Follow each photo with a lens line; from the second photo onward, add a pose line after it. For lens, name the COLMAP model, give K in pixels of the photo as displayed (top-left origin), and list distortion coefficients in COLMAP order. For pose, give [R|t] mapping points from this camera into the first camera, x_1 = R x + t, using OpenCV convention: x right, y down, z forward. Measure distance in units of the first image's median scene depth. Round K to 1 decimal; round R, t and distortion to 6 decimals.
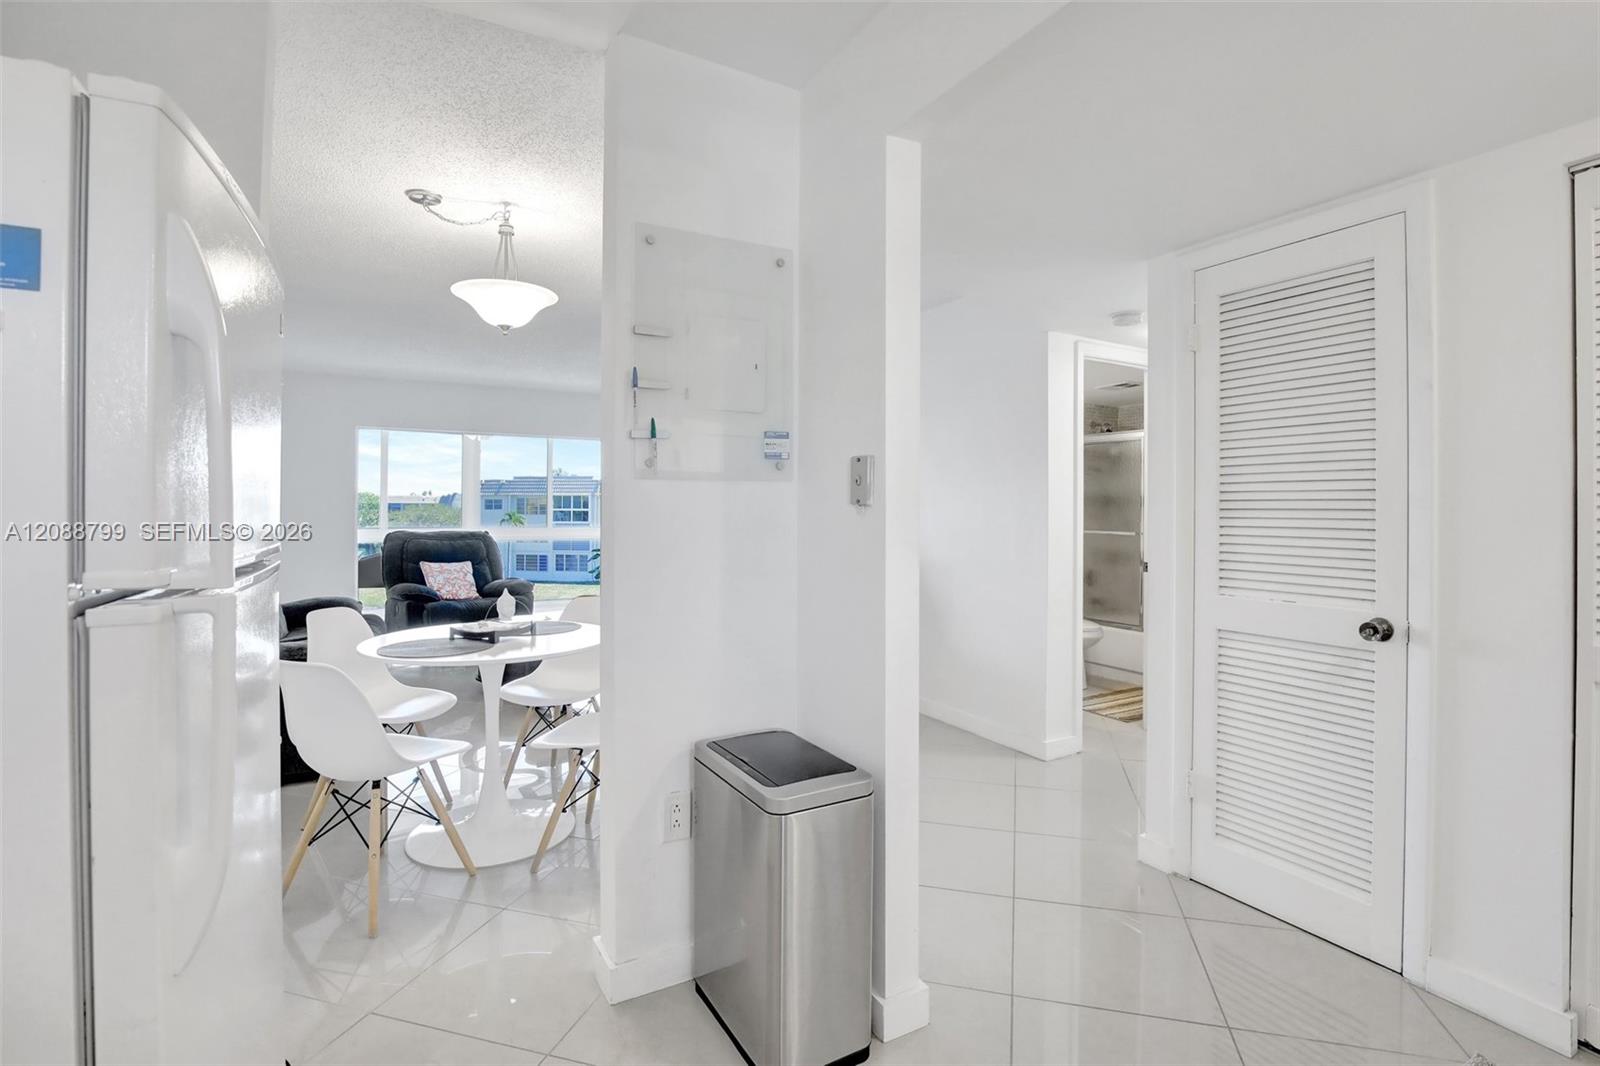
lens RADIAL K [[746.0, 0, 815.1], [0, 746.0, 505.4], [0, 0, 1]] dist [-0.037208, 0.009202]
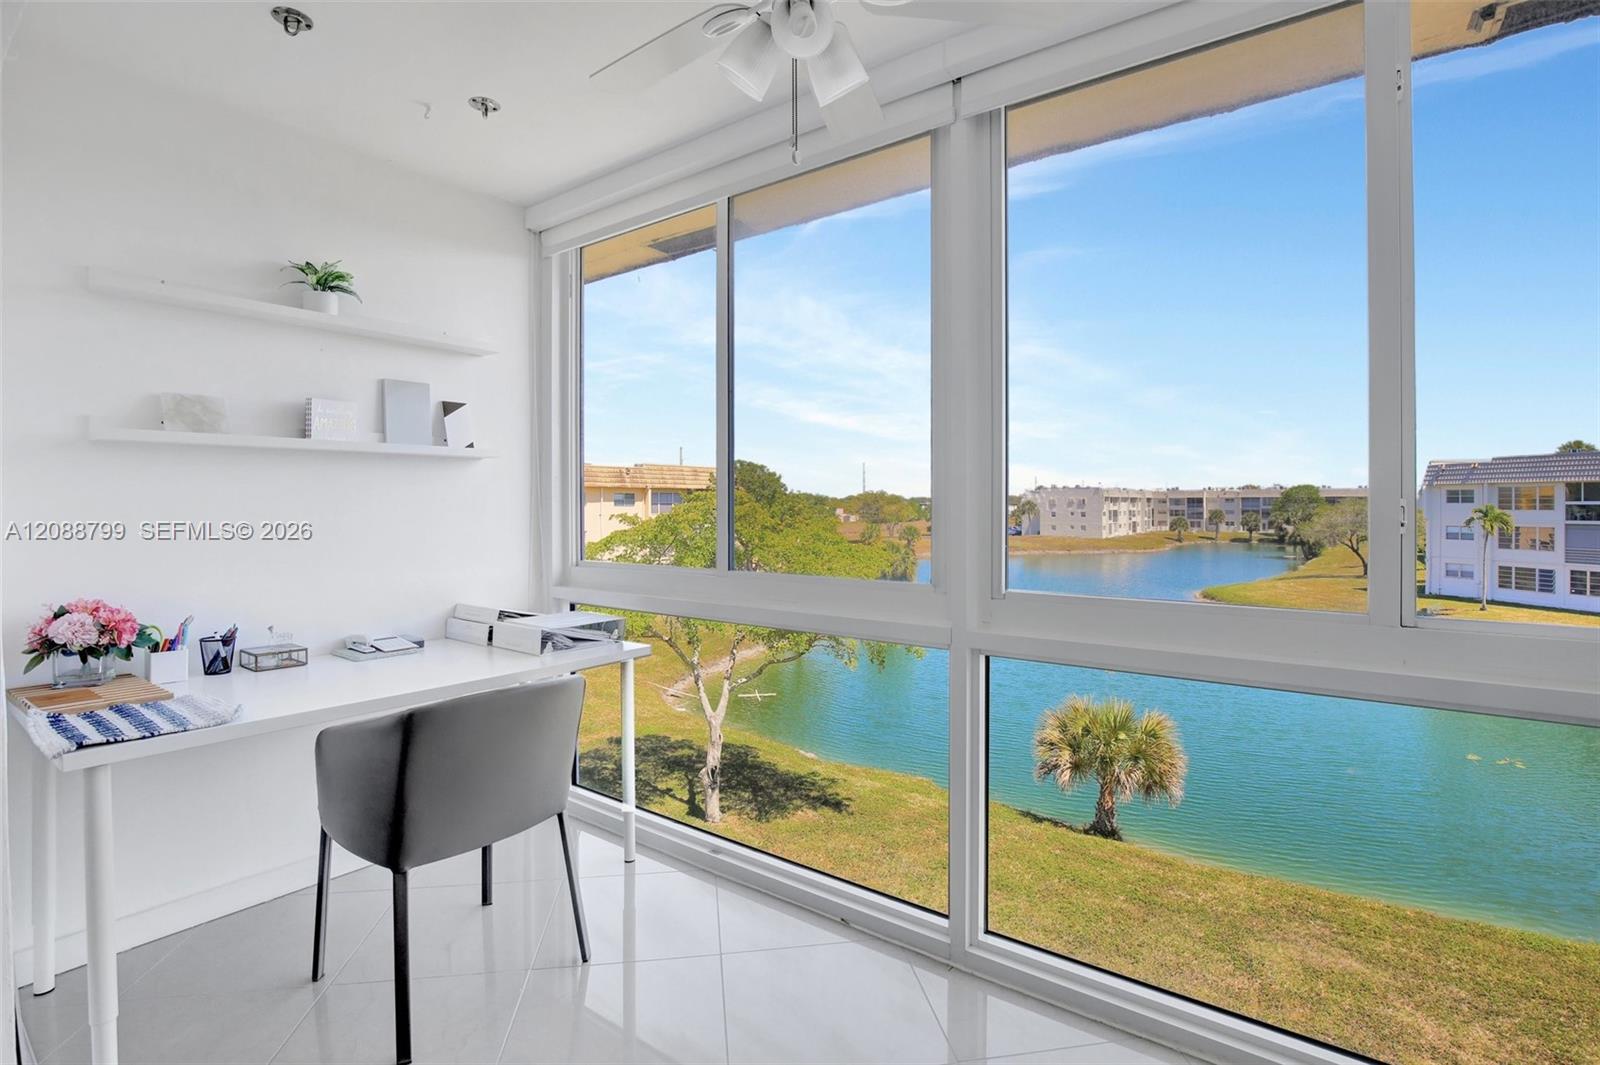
lens RADIAL K [[746.0, 0, 815.1], [0, 746.0, 504.9], [0, 0, 1]] dist [-0.037208, 0.009202]
pose [[0.411812, -0.002788, -0.911265, -0.364388], [0.009491, 0.999954, 0.001230, 0.002823], [0.911219, -0.009156, 0.411820, 1.166622]]
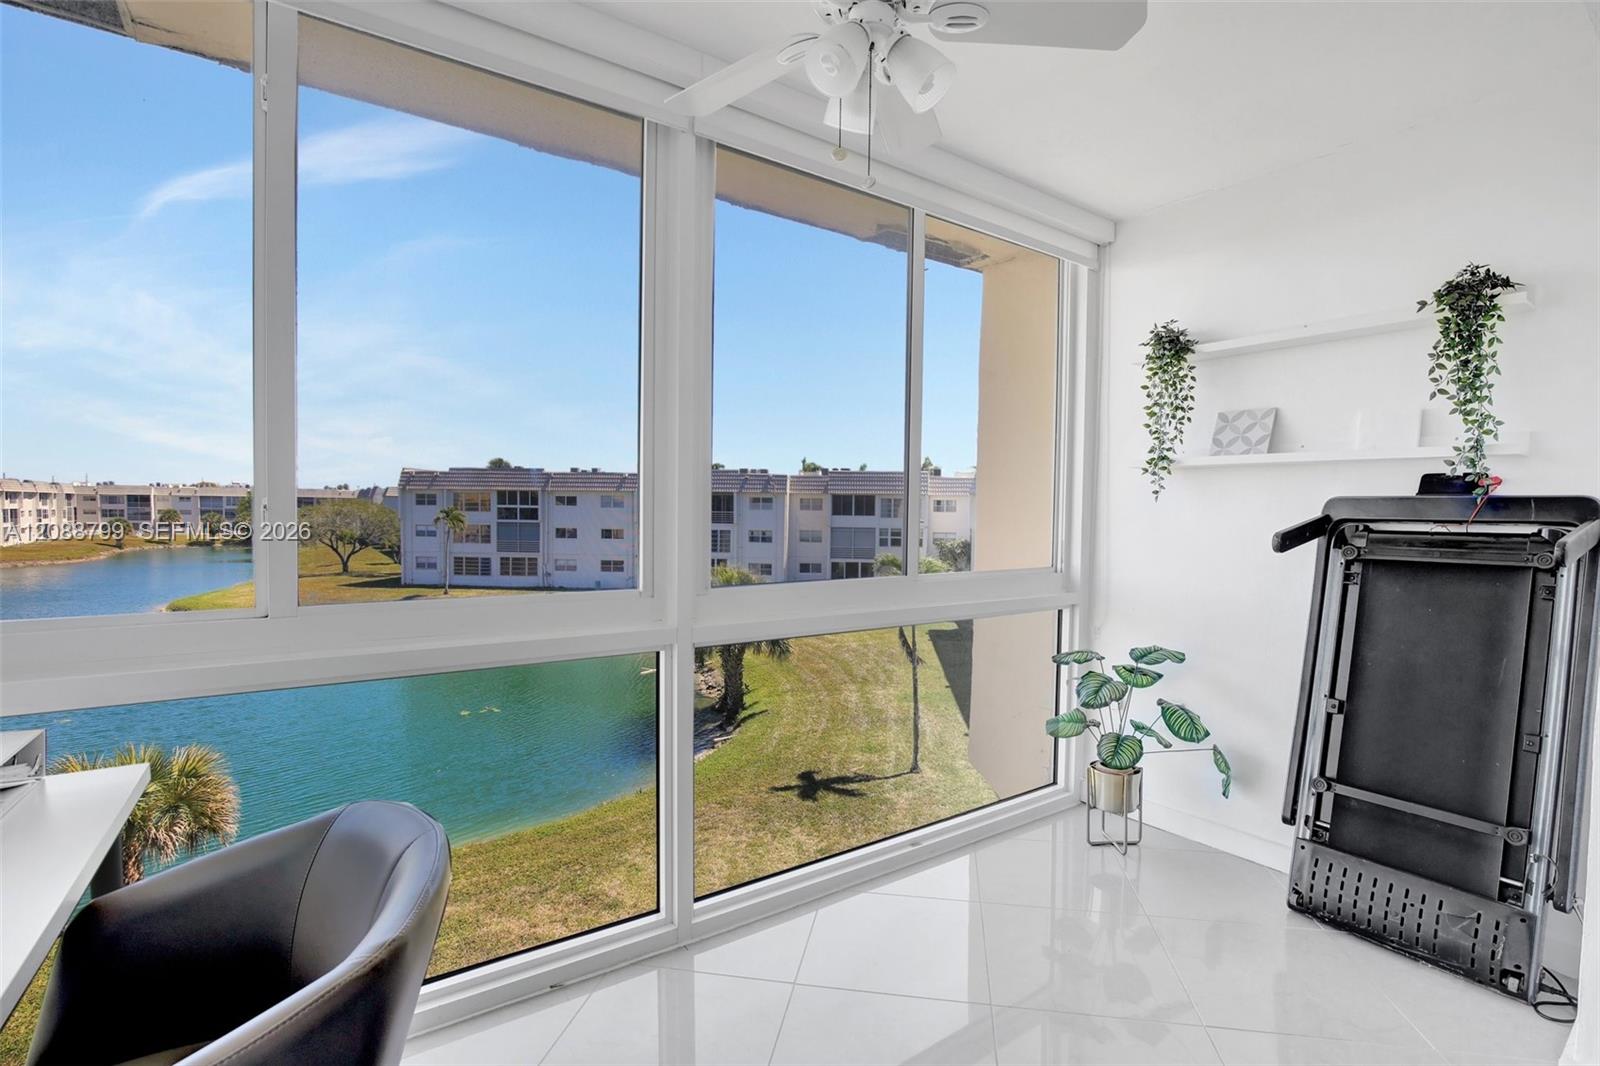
lens RADIAL K [[742.6, 0, 805.8], [0, 742.6, 537.4], [0, 0, 1]] dist [-0.028709, 0.005916]
pose [[0.996880, 0.007195, 0.078607, -0.595802], [-0.010696, 0.998965, 0.044212, 0.001283], [-0.078207, -0.044915, 0.995925, 1.023119]]
